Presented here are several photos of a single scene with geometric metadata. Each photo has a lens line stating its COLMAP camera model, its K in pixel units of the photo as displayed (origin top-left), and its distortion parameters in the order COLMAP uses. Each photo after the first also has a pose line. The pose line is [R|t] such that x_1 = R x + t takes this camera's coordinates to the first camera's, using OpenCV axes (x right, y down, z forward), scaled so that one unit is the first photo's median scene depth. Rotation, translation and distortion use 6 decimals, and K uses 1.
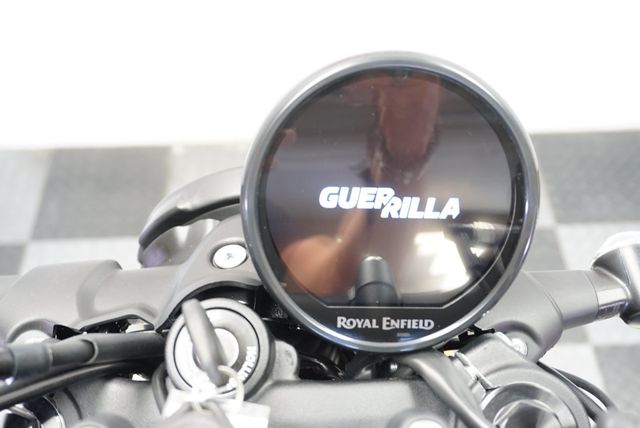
lens RADIAL K [[756.8, 0, 315.6], [0, 756.8, 214.0], [0, 0, 1]] dist [0.050356, 0.000000]
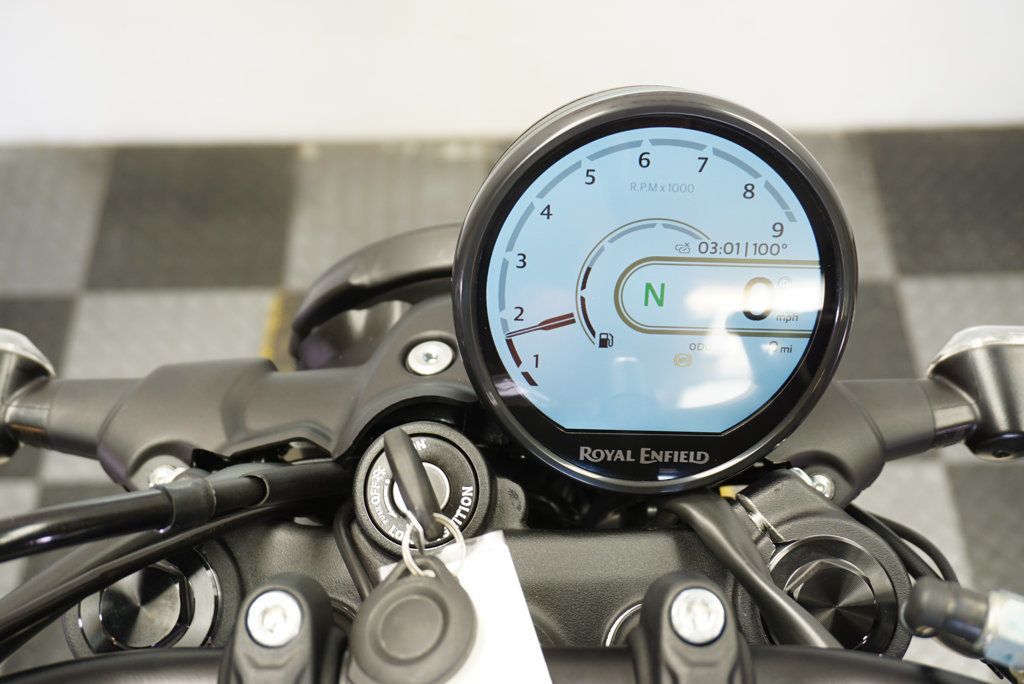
lens RADIAL K [[1210.9, 0, 517.3], [0, 1210.9, 344.0], [0, 0, 1]] dist [0.050356, 0.000000]
pose [[0.999913, 0.013150, 0.001277, -0.031878], [-0.013211, 0.996456, 0.083073, -0.056086], [-0.000180, -0.083083, 0.996543, -0.159686]]
